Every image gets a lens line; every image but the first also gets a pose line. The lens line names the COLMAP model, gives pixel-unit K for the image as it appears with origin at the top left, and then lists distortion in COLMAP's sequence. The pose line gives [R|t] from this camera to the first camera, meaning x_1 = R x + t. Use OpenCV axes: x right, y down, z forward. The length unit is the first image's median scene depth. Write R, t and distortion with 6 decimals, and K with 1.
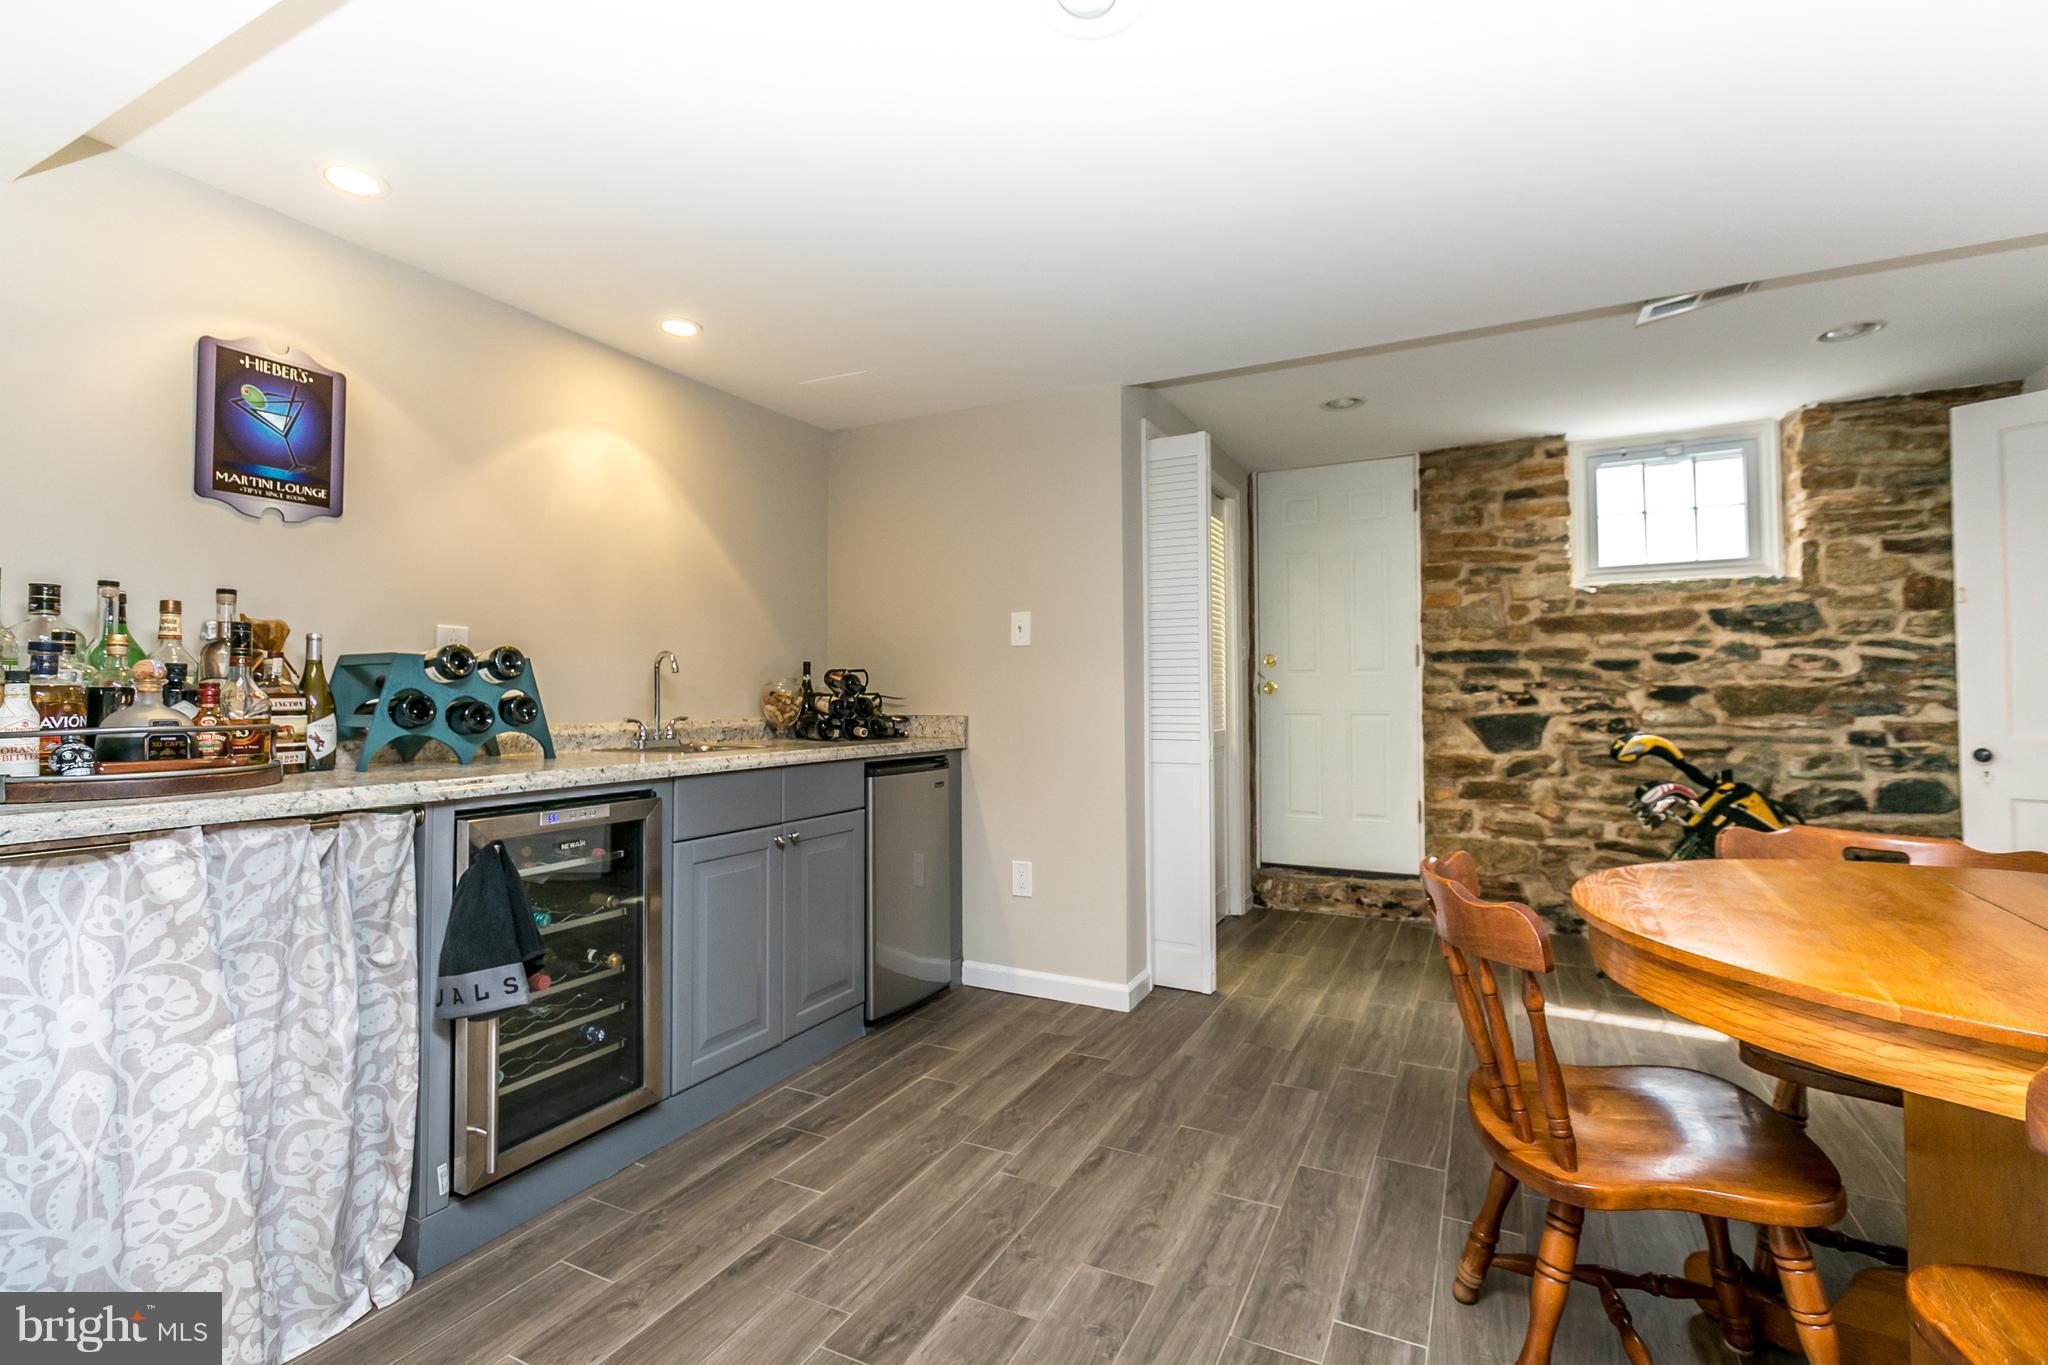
lens RADIAL K [[956.2, 0, 1015.7], [0, 956.2, 684.2], [0, 0, 1]] dist [-0.004495, 0.000459]
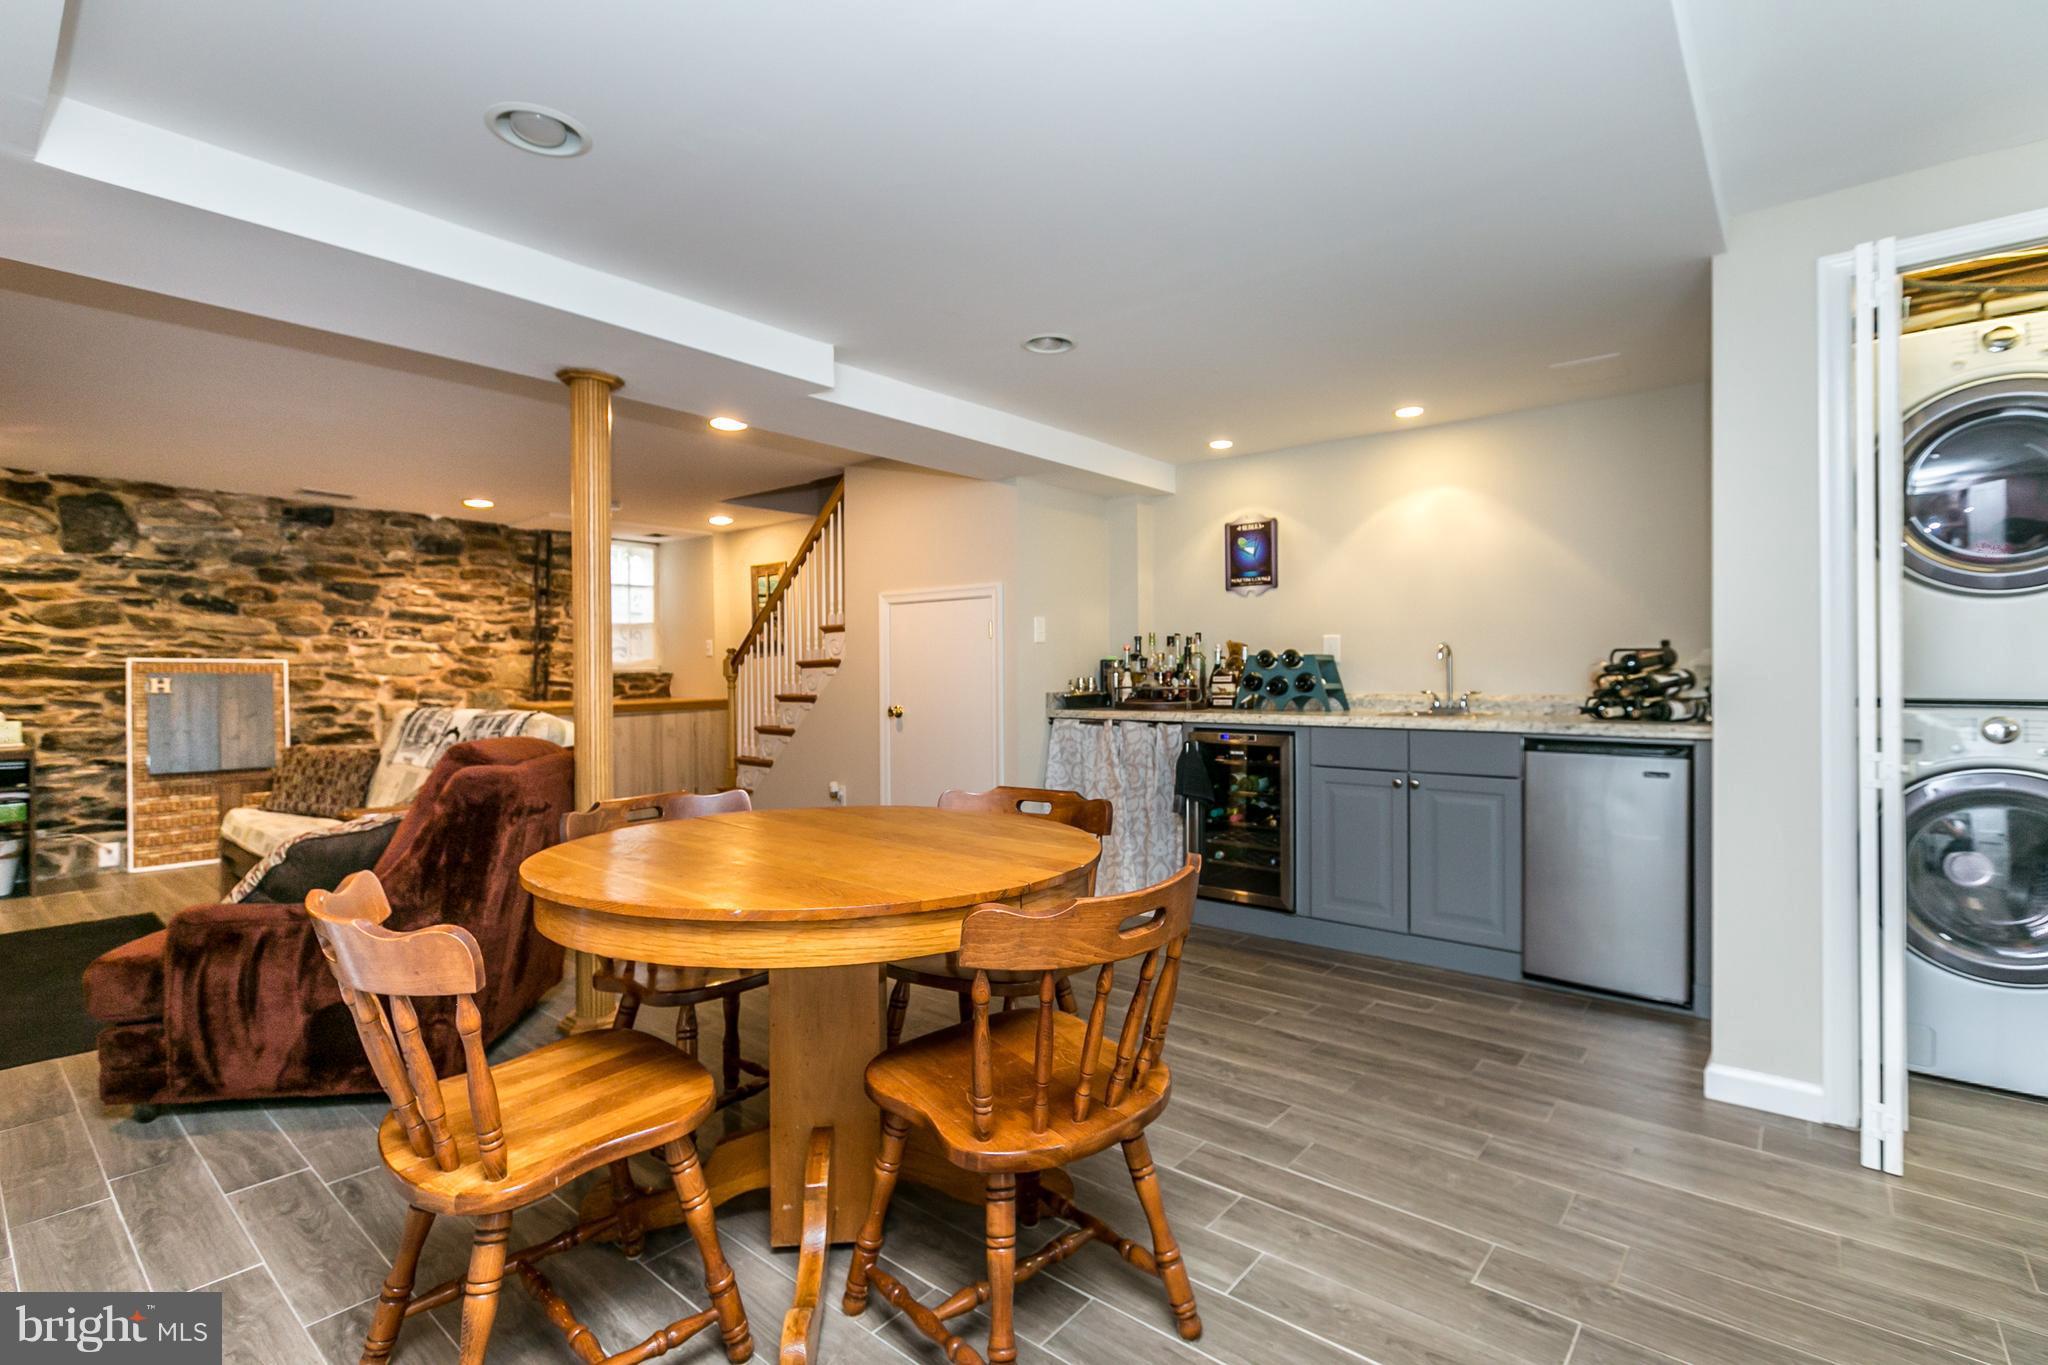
lens RADIAL K [[941.9, 0, 1033.5], [0, 941.9, 673.3], [0, 0, 1]] dist [0.004730, -0.000750]
pose [[-0.225537, 0.008772, -0.974195, 0.747207], [0.013844, 0.999887, 0.005798, -0.004589], [0.974136, -0.012179, -0.225633, 0.503508]]
